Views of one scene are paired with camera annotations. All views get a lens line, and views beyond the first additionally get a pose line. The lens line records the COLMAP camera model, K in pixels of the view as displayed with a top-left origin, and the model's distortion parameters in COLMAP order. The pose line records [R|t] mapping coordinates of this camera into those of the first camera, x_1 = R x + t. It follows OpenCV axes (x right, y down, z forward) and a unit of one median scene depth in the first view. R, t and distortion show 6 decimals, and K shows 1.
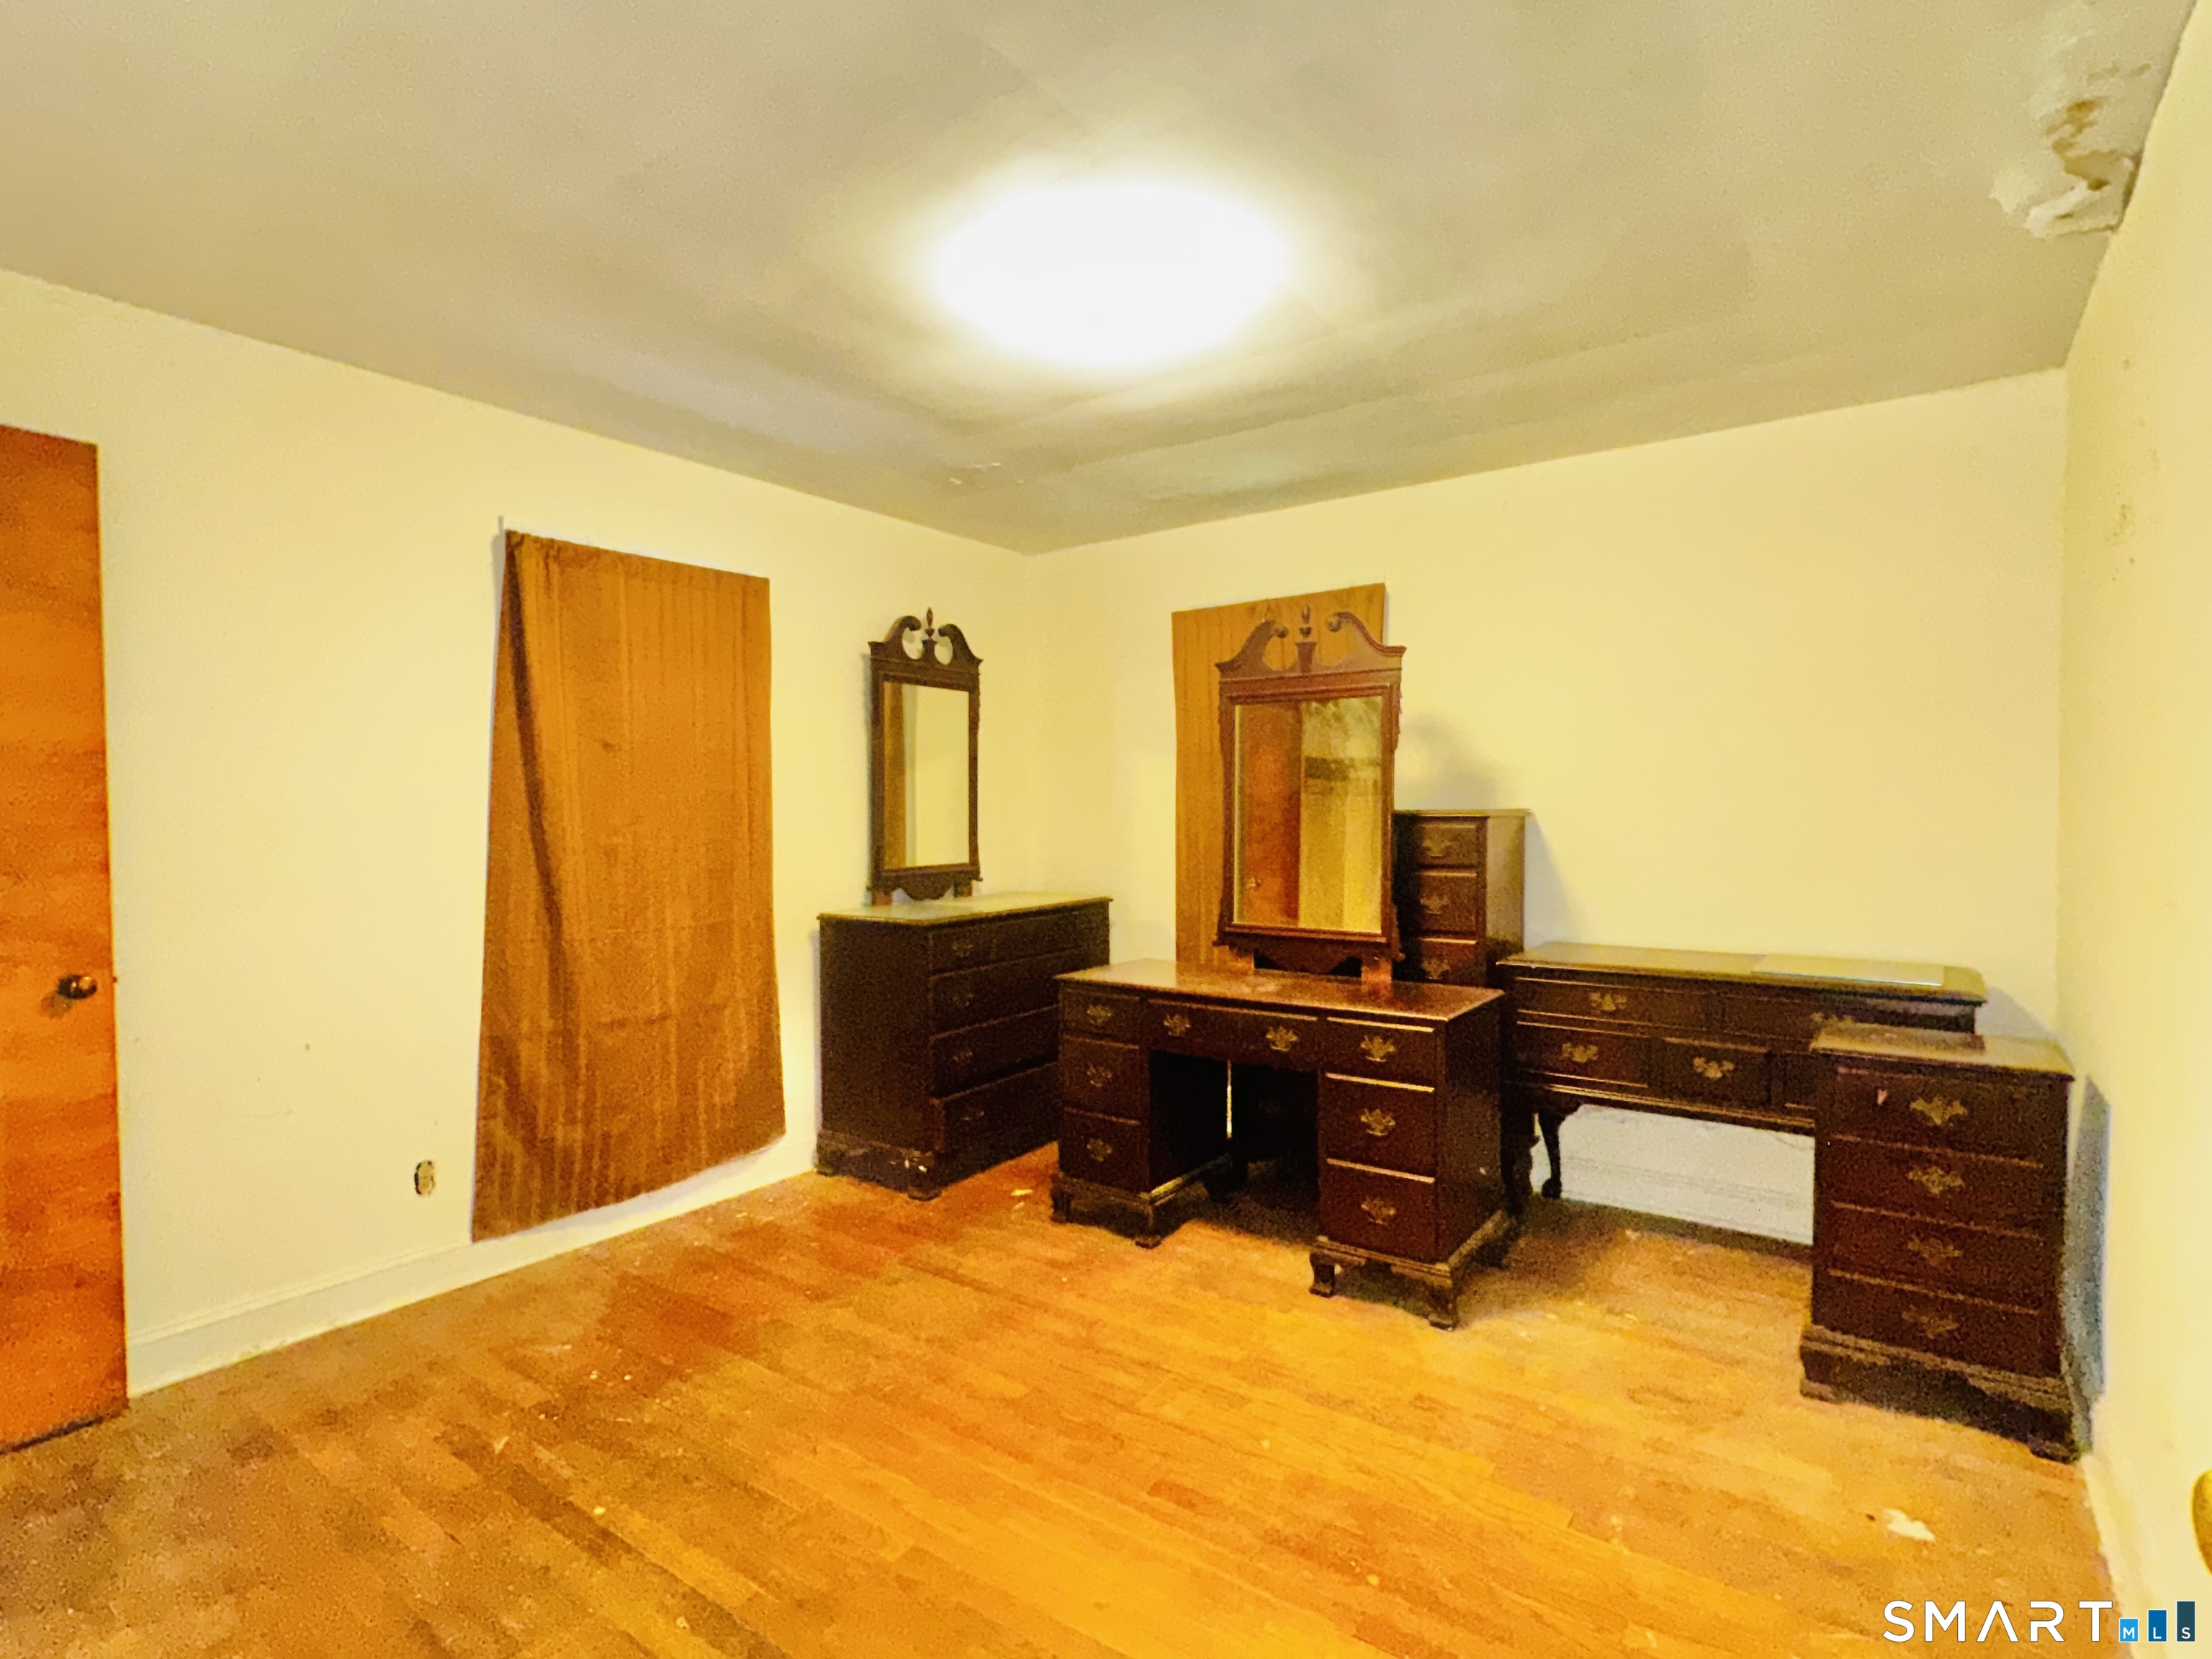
lens RADIAL K [[1106.3, 0, 1106.3], [0, 1106.3, 838.7], [0, 0, 1]] dist [0.001004, 0.000554]
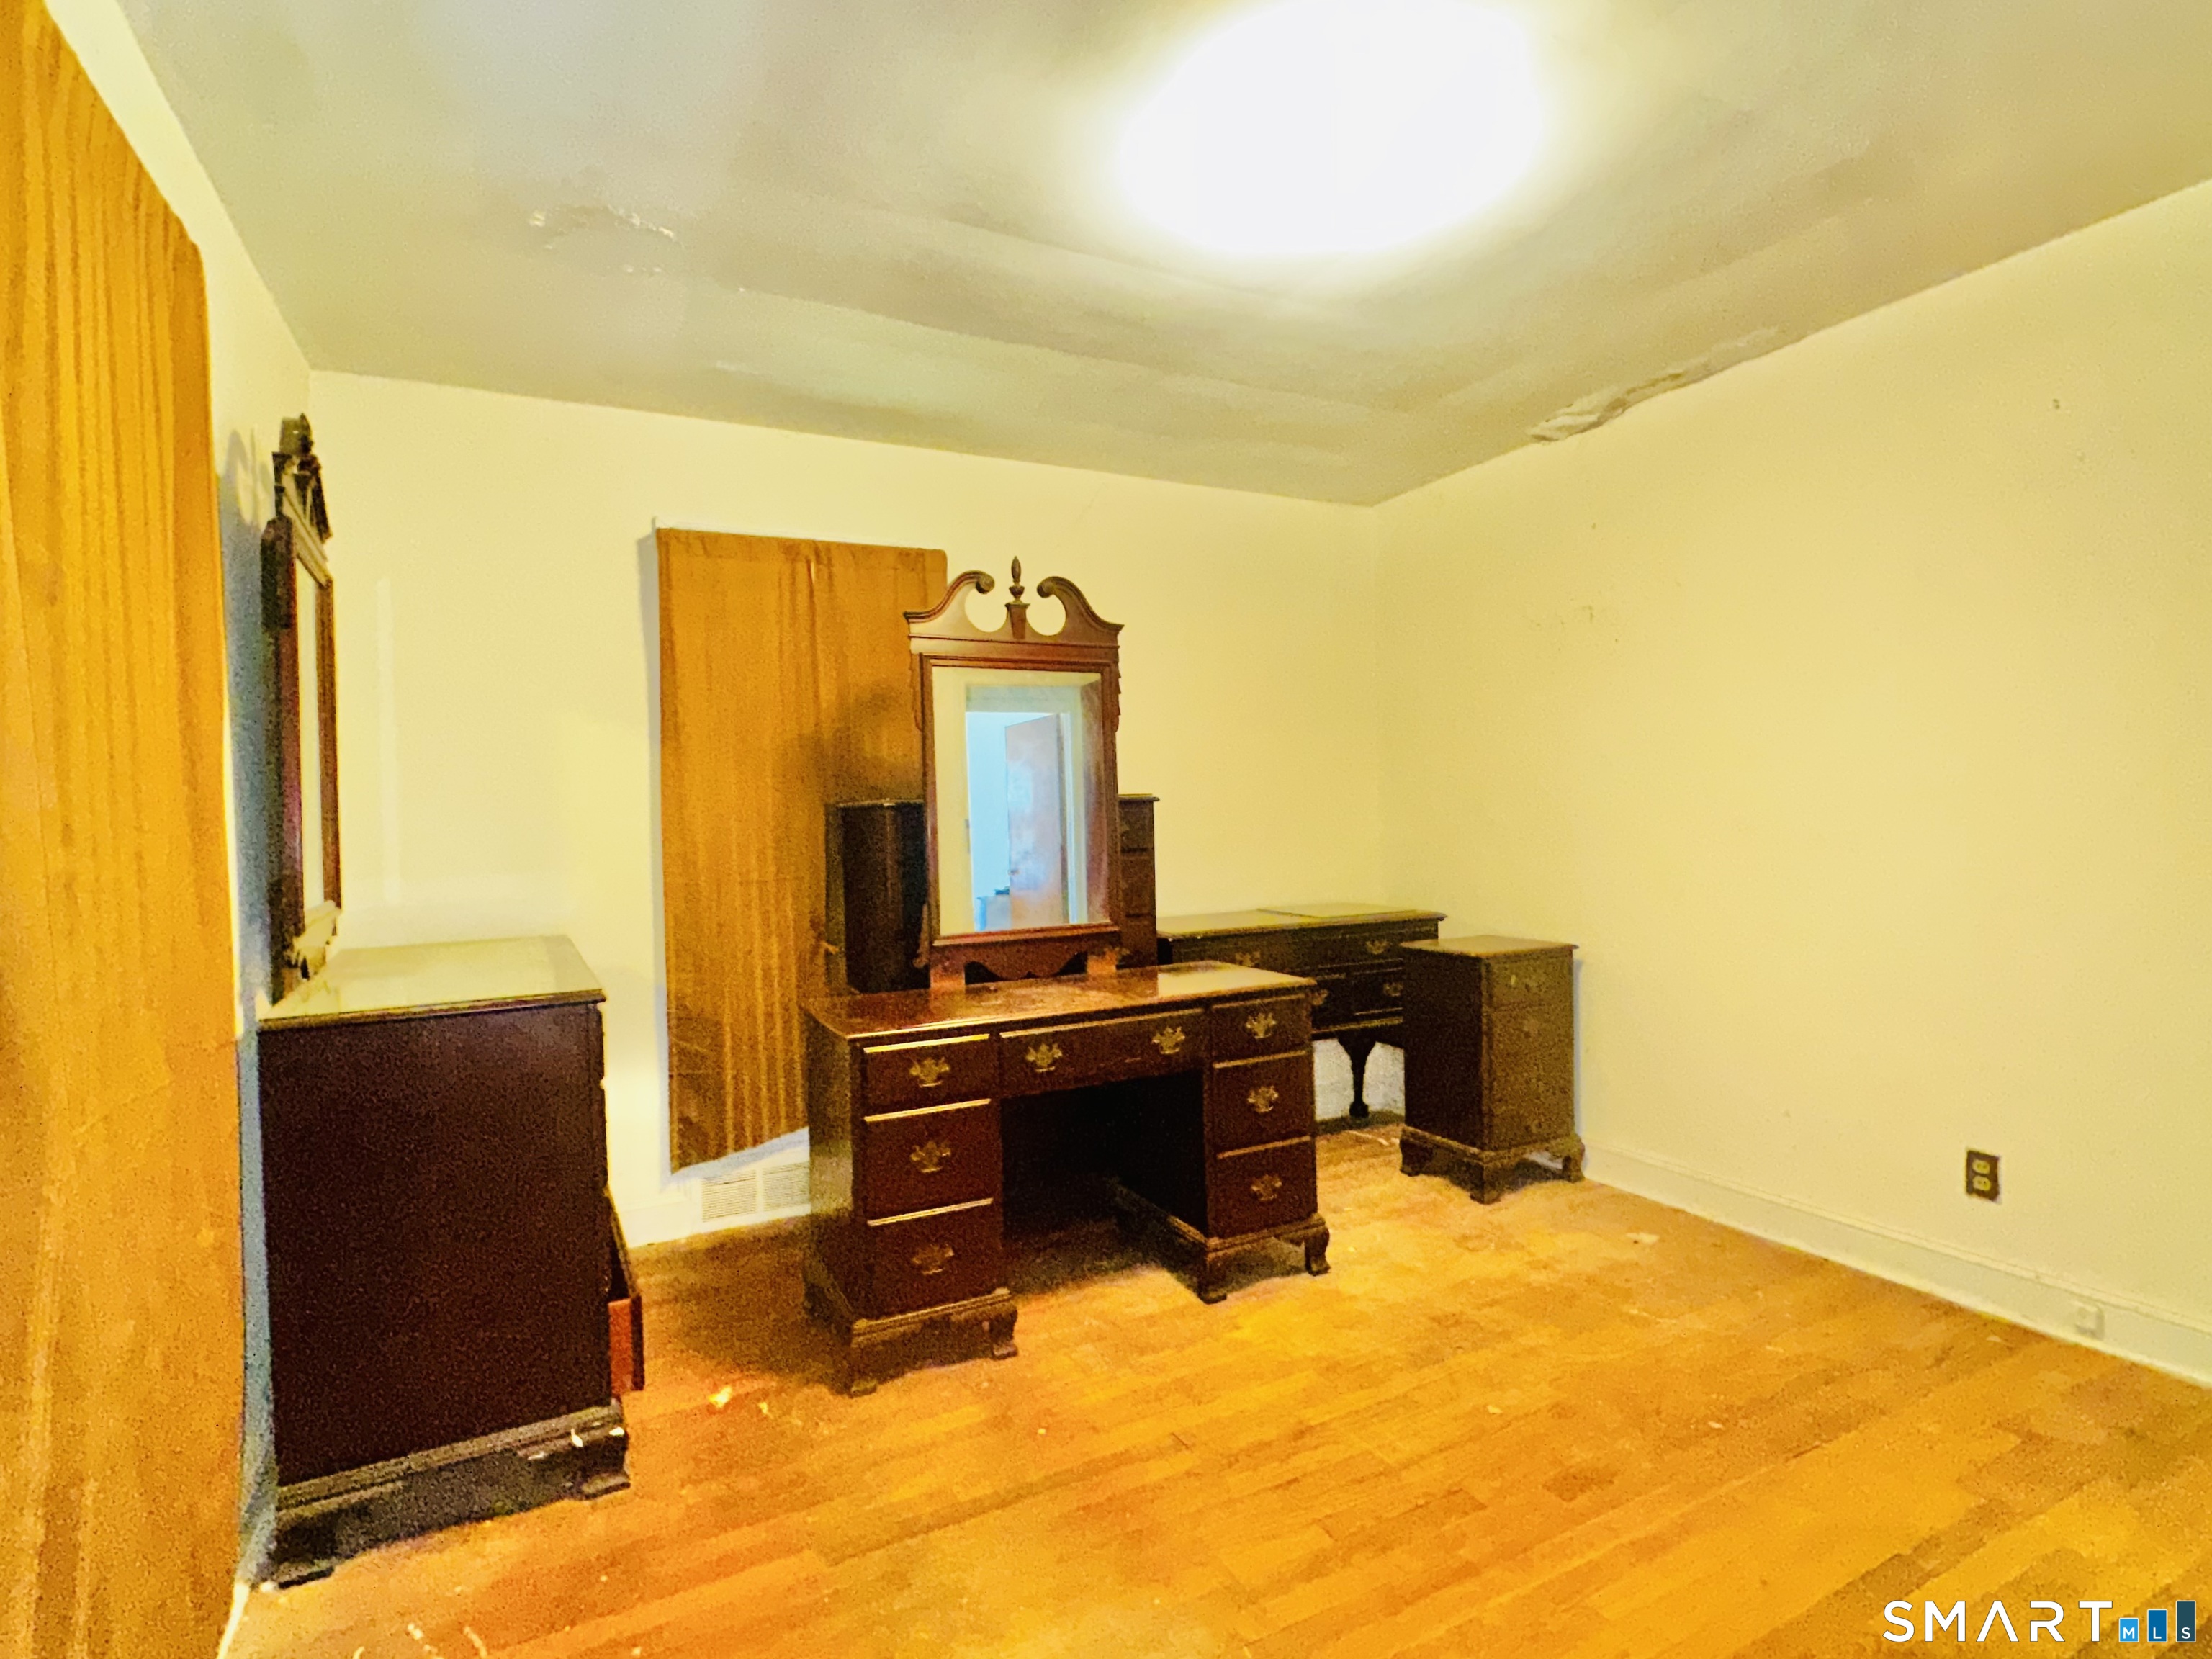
lens RADIAL K [[1090.5, 0, 1105.9], [0, 1090.5, 847.1], [0, 0, 1]] dist [0.000683, 0.000248]
pose [[0.459675, -0.028308, 0.887636, -0.645698], [0.049300, 0.998764, 0.006322, 0.015466], [-0.886718, 0.040854, 0.460502, 0.625333]]
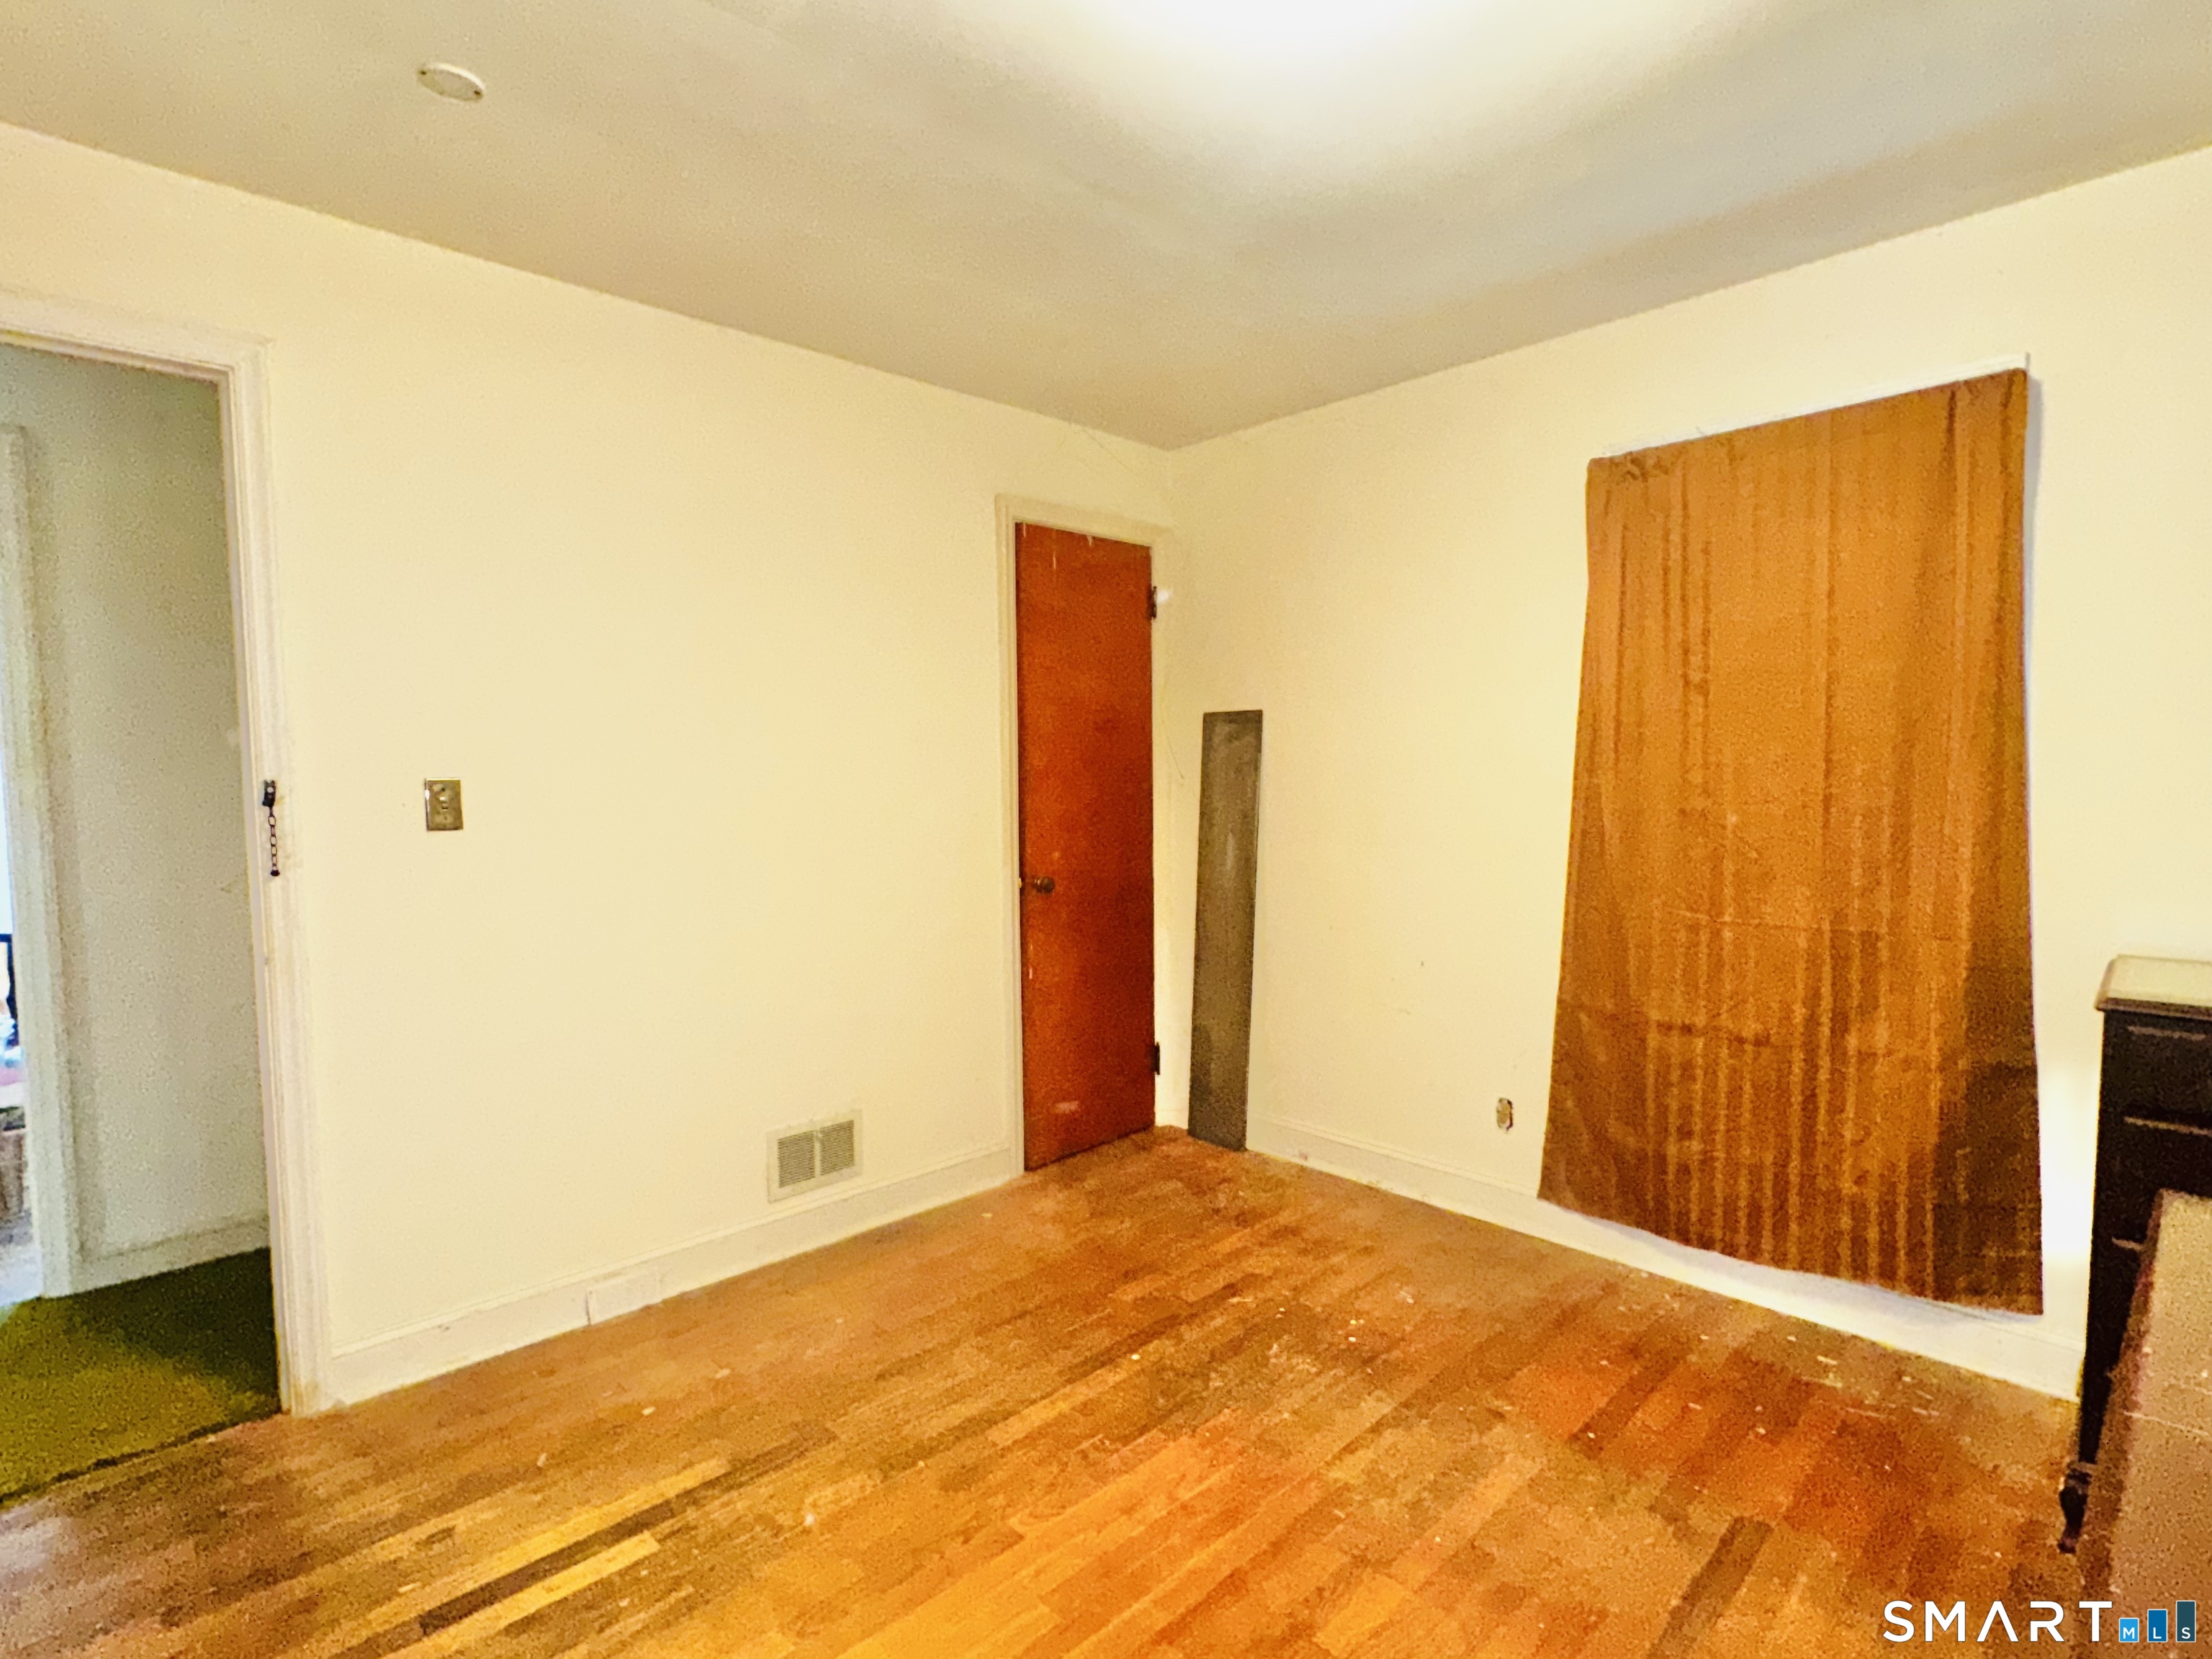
lens RADIAL K [[1106.3, 0, 1106.3], [0, 1106.3, 838.7], [0, 0, 1]] dist [0.001004, 0.000554]
pose [[-0.166969, 0.069014, -0.983544, 0.463723], [-0.021627, 0.997051, 0.073634, -0.024847], [0.985725, 0.033566, -0.164984, 0.781230]]
